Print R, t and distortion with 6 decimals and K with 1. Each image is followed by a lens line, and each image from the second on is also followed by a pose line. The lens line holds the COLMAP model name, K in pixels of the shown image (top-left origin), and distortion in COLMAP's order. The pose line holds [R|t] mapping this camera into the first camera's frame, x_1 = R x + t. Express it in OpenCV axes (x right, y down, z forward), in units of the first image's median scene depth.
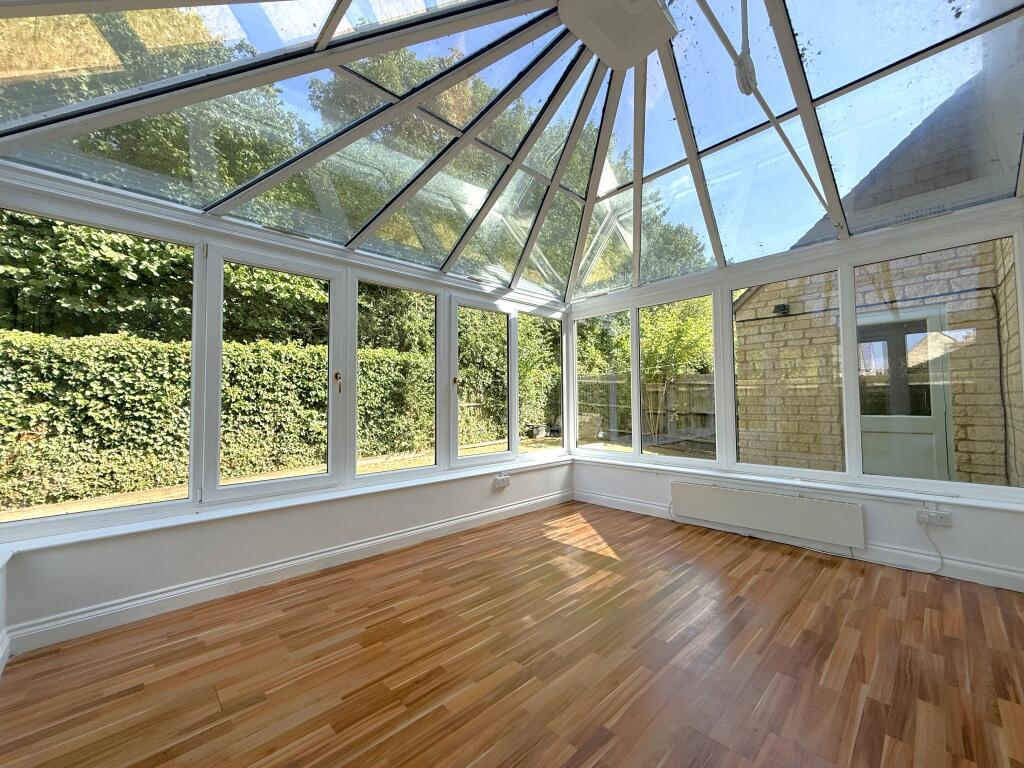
lens RADIAL K [[409.9, 0, 510.9], [0, 409.9, 383.6], [0, 0, 1]] dist [-0.000172, -0.000062]
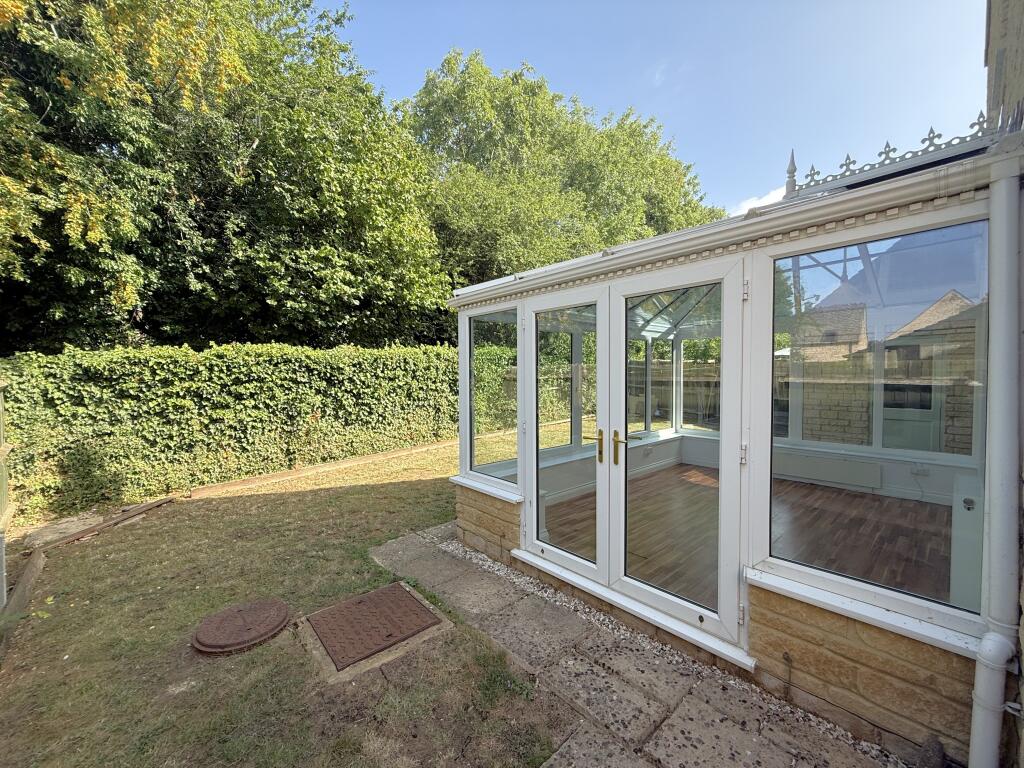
lens RADIAL K [[409.9, 0, 511.6], [0, 409.9, 384.8], [0, 0, 1]] dist [-0.000172, -0.000062]
pose [[0.999567, 0.004973, -0.028996, -0.408138], [-0.002852, 0.997346, 0.072753, -0.102580], [0.029281, -0.072639, 0.996928, -0.466920]]
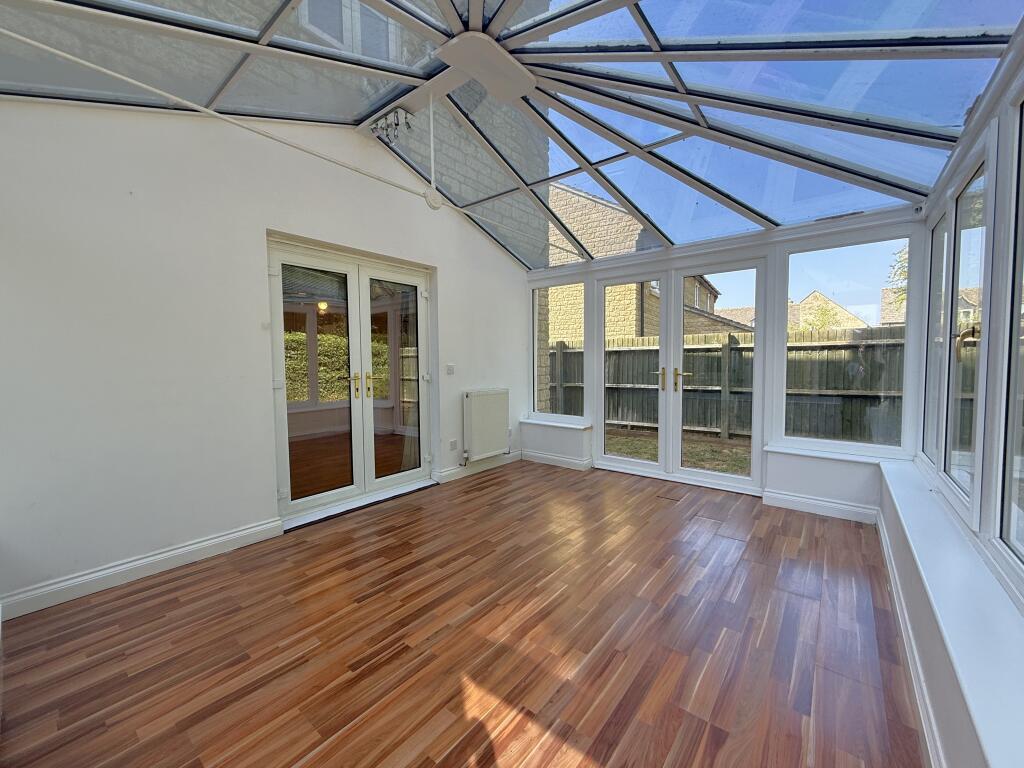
lens RADIAL K [[409.9, 0, 513.2], [0, 409.9, 382.4], [0, 0, 1]] dist [-0.000172, -0.000062]
pose [[-0.991095, 0.025044, -0.130779, 0.153127], [0.024119, 0.999672, 0.008647, 0.017395], [0.130953, 0.005416, -0.991374, 0.908778]]
